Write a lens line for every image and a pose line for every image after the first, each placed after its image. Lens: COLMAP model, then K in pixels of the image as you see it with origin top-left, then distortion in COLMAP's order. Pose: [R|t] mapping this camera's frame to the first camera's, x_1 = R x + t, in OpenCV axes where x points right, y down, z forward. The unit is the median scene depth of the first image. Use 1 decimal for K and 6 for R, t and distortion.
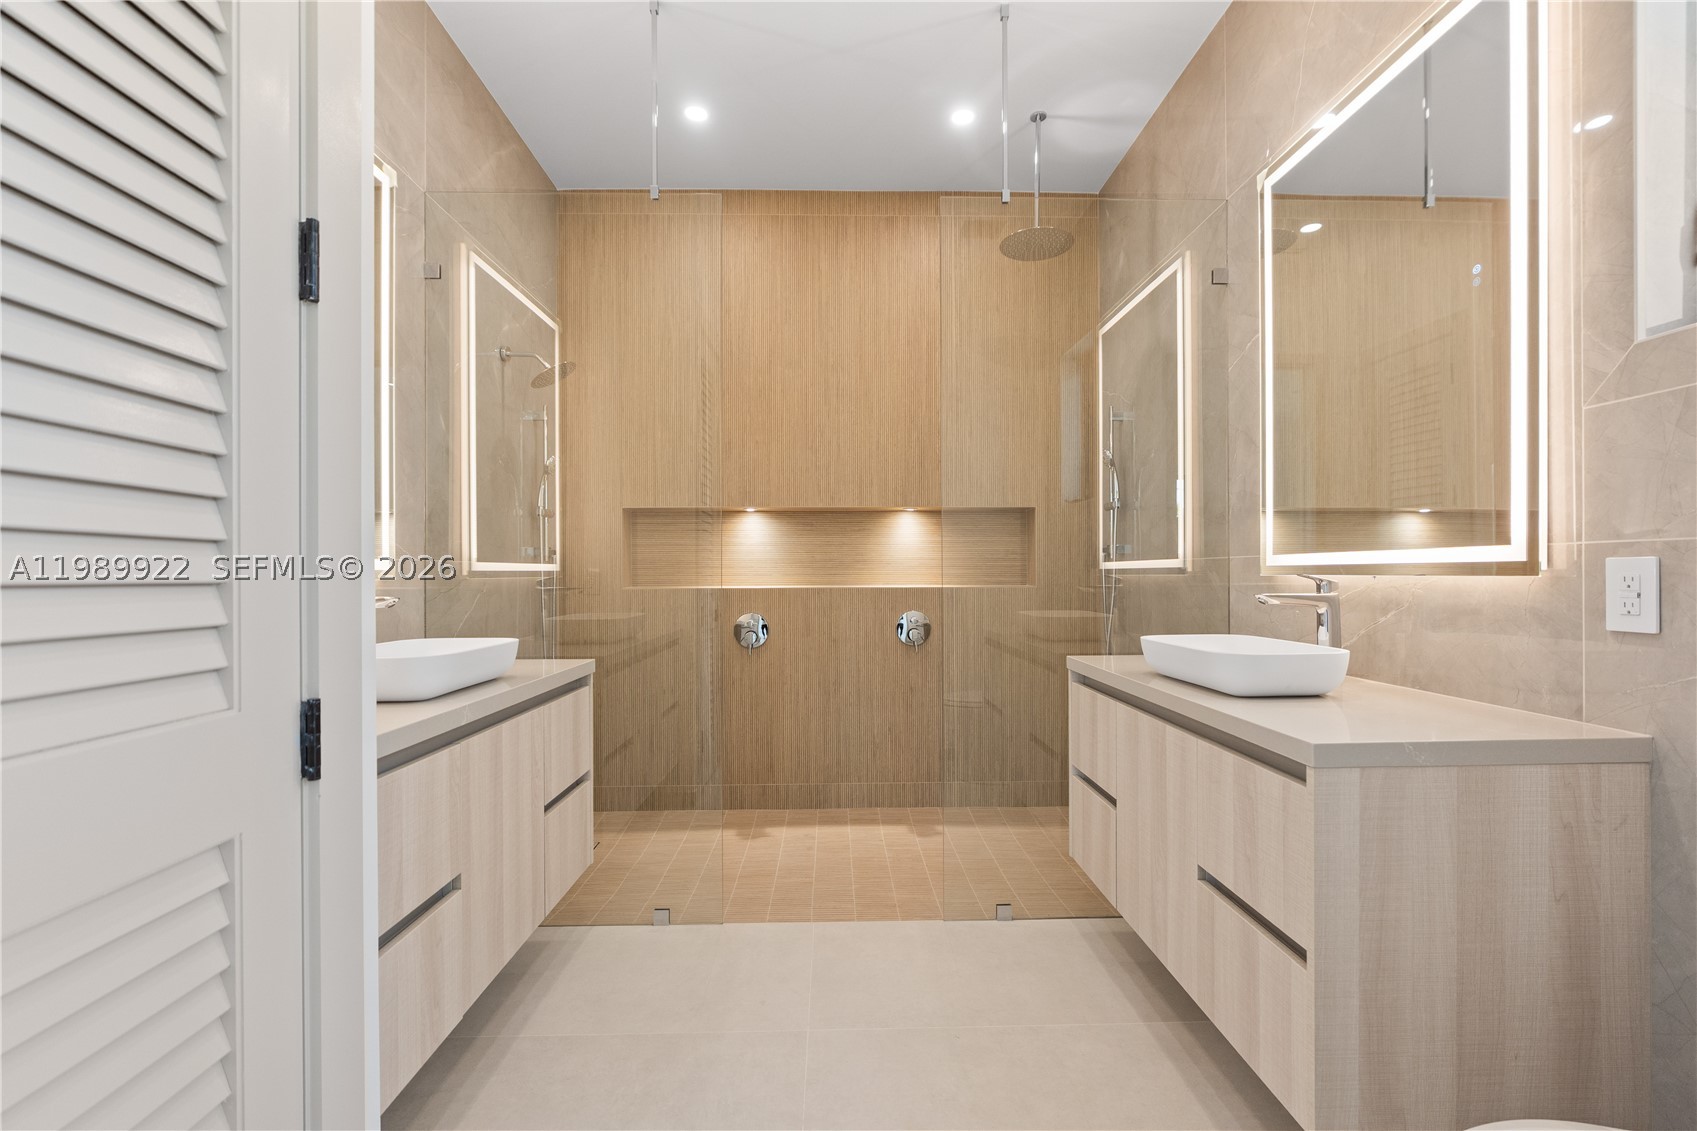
lens RADIAL K [[764.4, 0, 855.5], [0, 764.4, 573.5], [0, 0, 1]] dist [-0.004745, 0.000675]
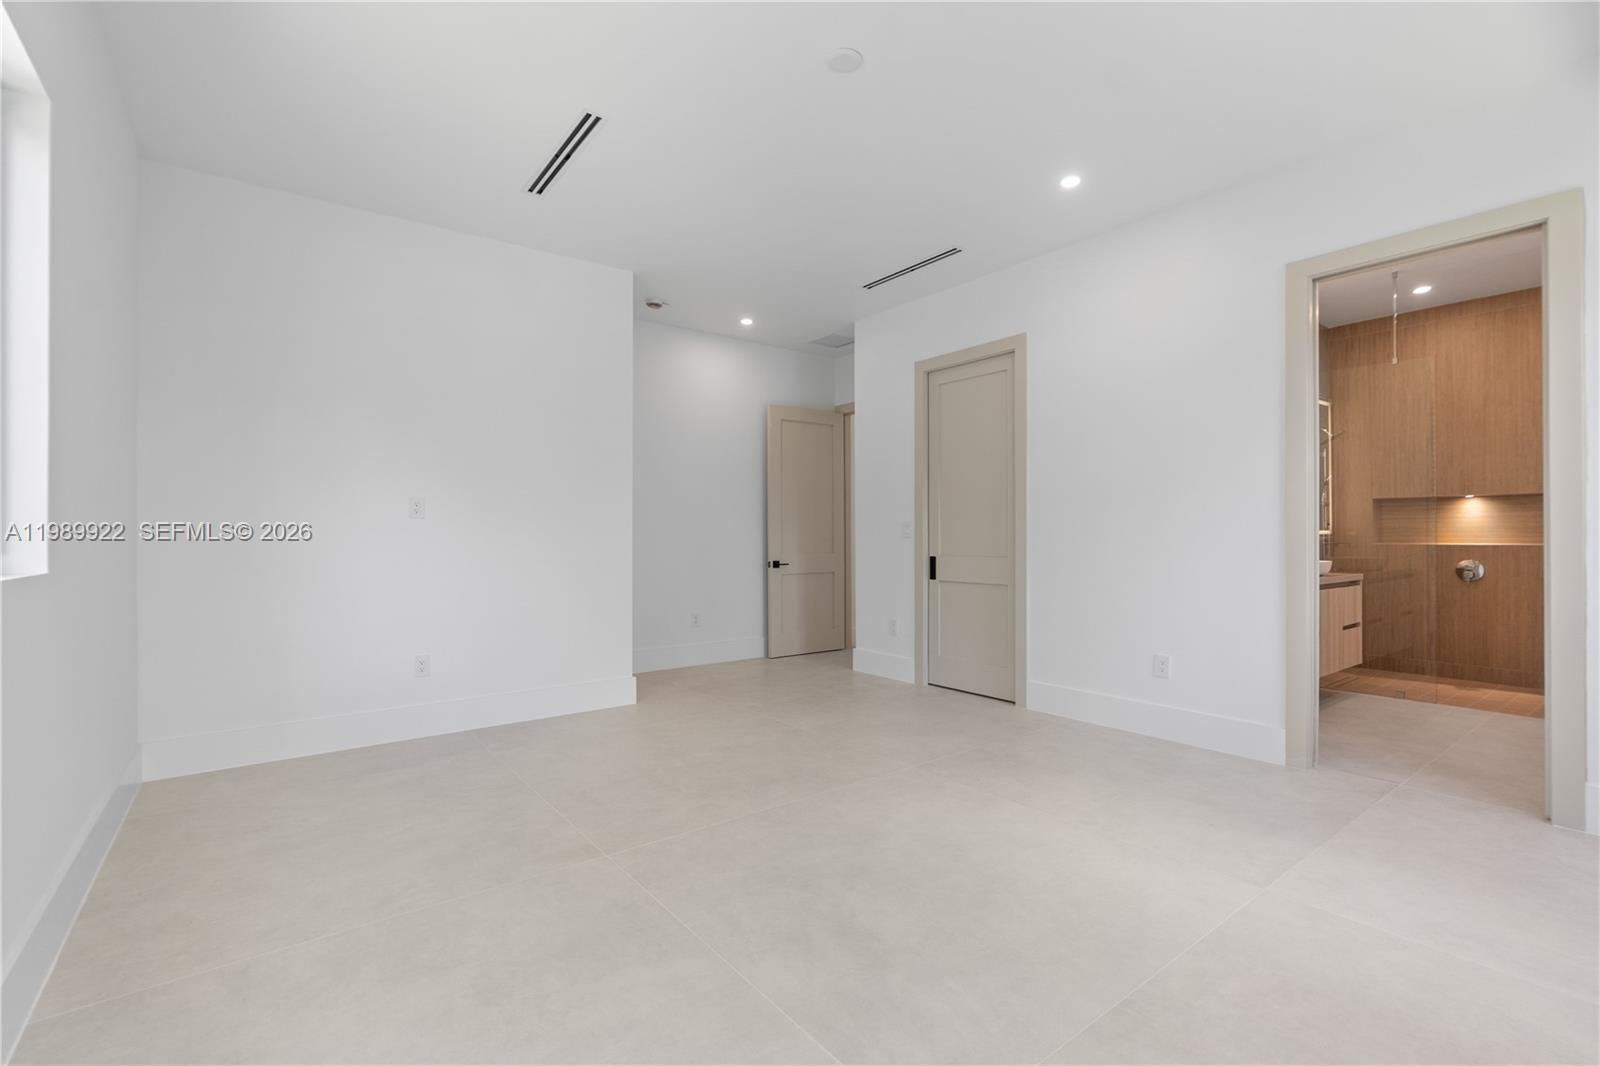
lens RADIAL K [[720.7, 0, 796.9], [0, 720.7, 530.8], [0, 0, 1]] dist [-0.004745, 0.000675]
pose [[0.583097, -0.001809, -0.812401, 0.273373], [0.000136, 0.999998, -0.002129, -0.007322], [0.812403, 0.001132, 0.583096, -1.066530]]
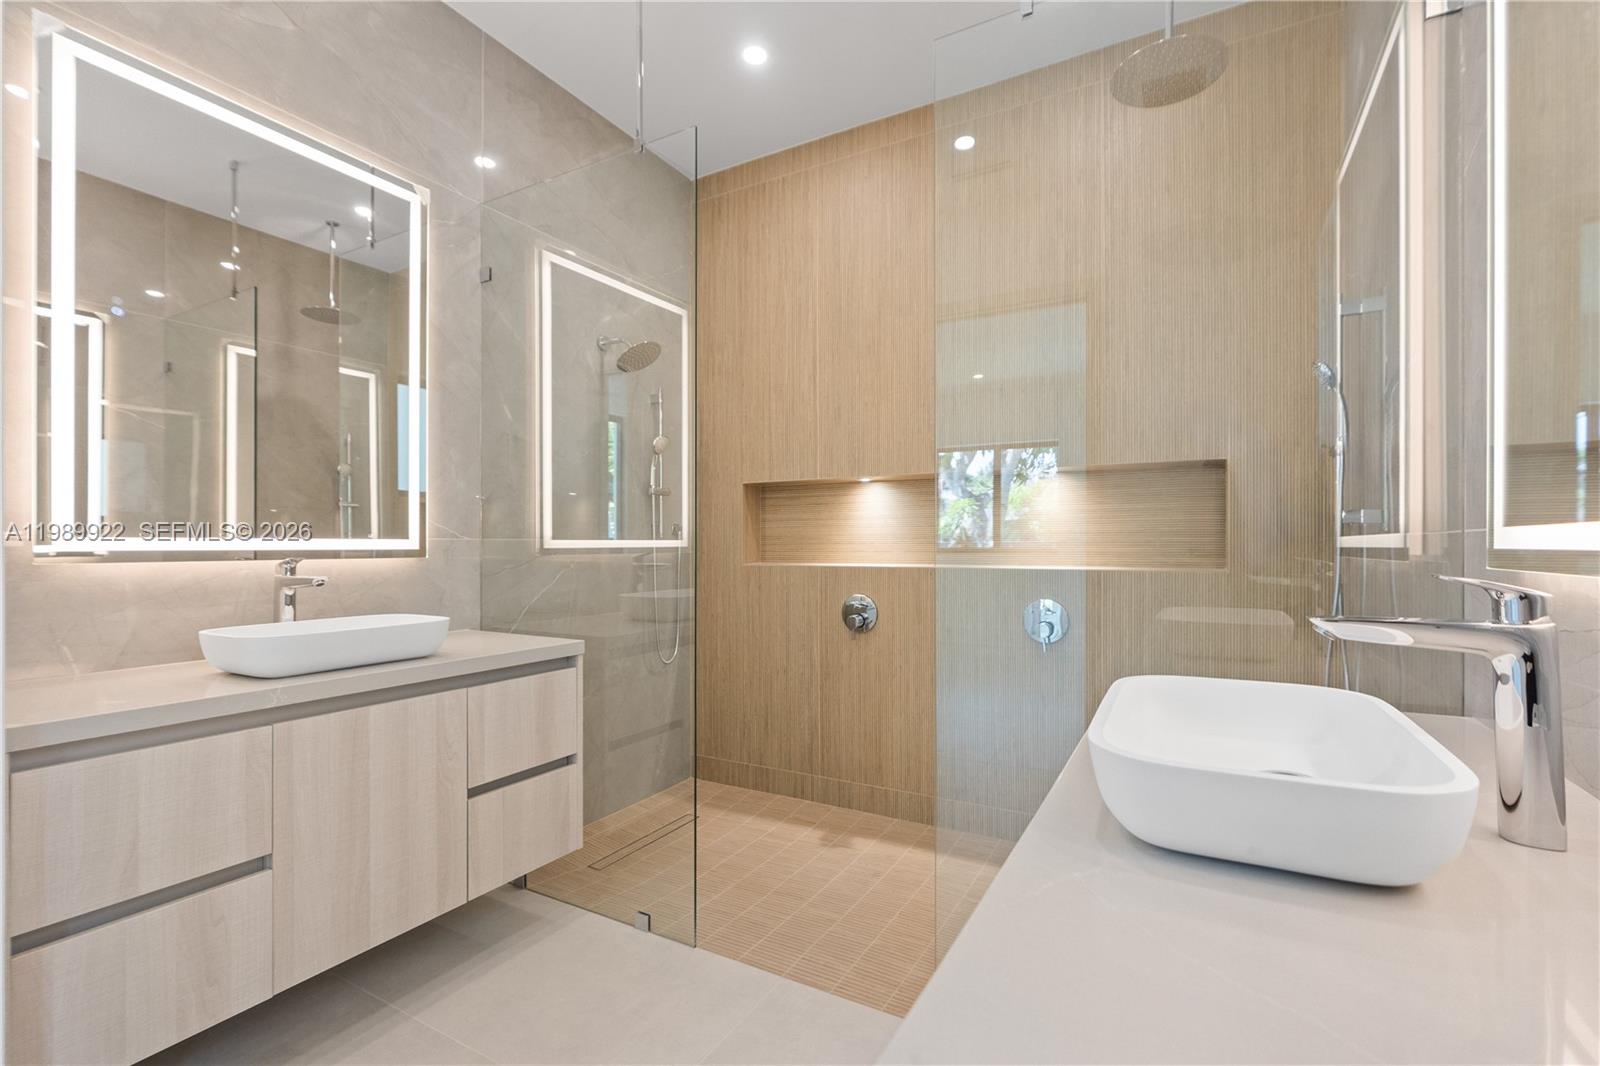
lens RADIAL K [[720.7, 0, 798.6], [0, 720.7, 544.3], [0, 0, 1]] dist [-0.004745, 0.000675]
pose [[0.855295, 0.002417, -0.518137, 0.244530], [-0.001671, 0.999997, 0.001907, -0.008513], [0.518139, -0.000765, 0.855296, 0.234193]]
